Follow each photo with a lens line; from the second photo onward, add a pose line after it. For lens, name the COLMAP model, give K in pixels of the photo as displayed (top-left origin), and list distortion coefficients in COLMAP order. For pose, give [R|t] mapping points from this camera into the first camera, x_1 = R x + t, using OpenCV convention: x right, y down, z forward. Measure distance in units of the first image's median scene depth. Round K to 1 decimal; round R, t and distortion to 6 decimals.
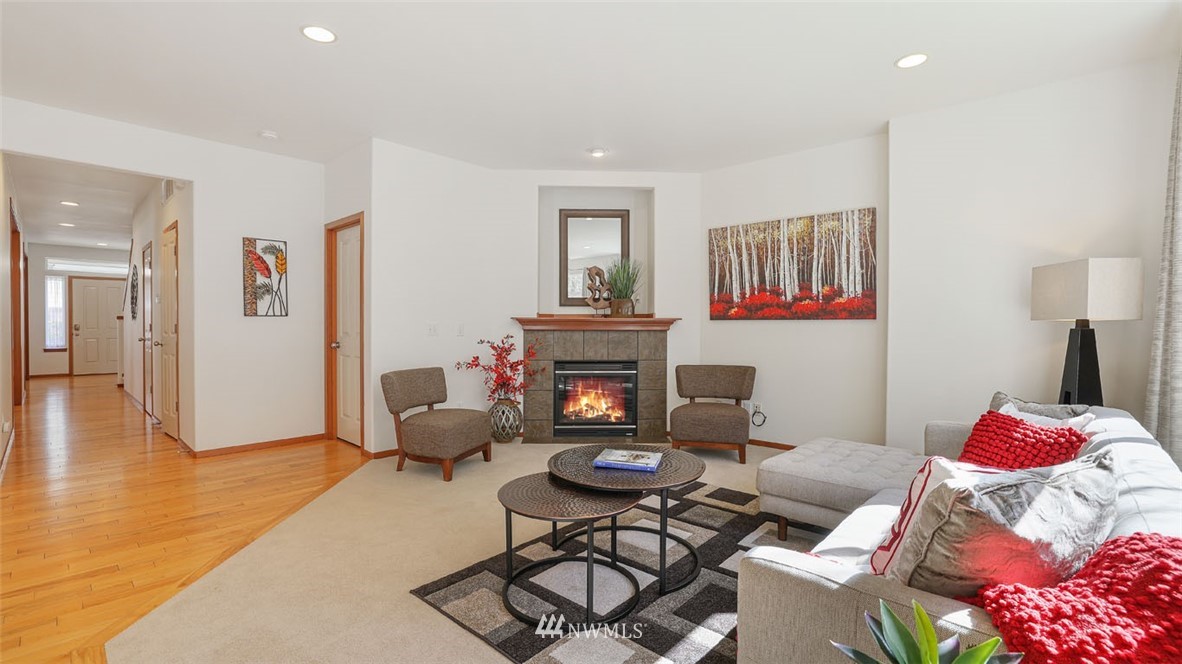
lens RADIAL K [[513.4, 0, 588.6], [0, 513.4, 332.2], [0, 0, 1]] dist [-0.013923, -0.000334]
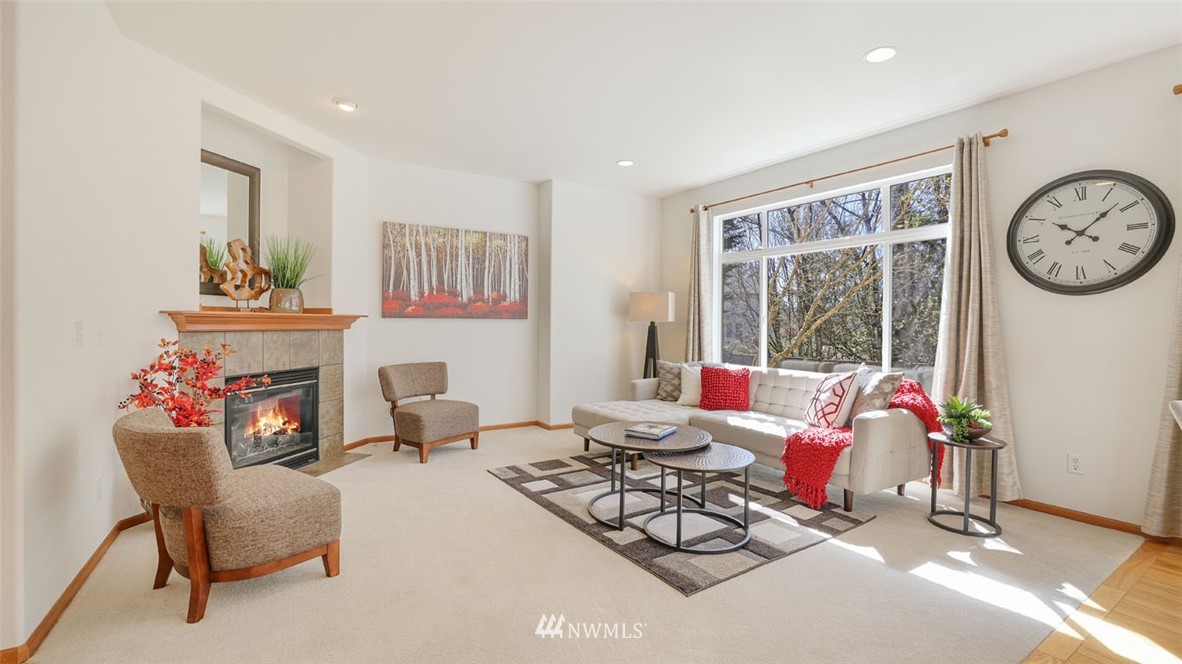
lens RADIAL K [[513.4, 0, 584.5], [0, 513.4, 326.1], [0, 0, 1]] dist [-0.013923, -0.000334]
pose [[0.283414, -0.006581, 0.958975, -0.599731], [0.007966, 0.999958, 0.004508, -0.009743], [-0.958965, 0.006361, 0.283454, 0.400759]]
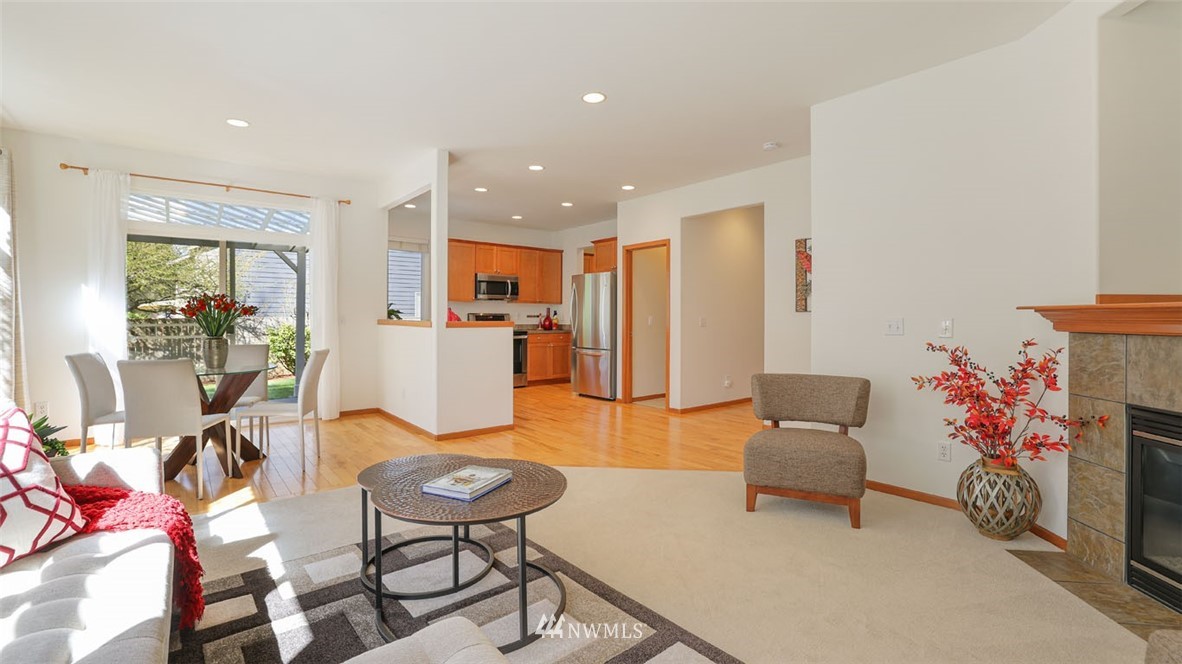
lens RADIAL K [[513.4, 0, 598.3], [0, 513.4, 326.3], [0, 0, 1]] dist [-0.013923, -0.000334]
pose [[-0.133688, 0.013665, -0.990929, 0.435881], [-0.017443, 0.999718, 0.016139, -0.009512], [0.990870, 0.019442, -0.133412, 0.660432]]
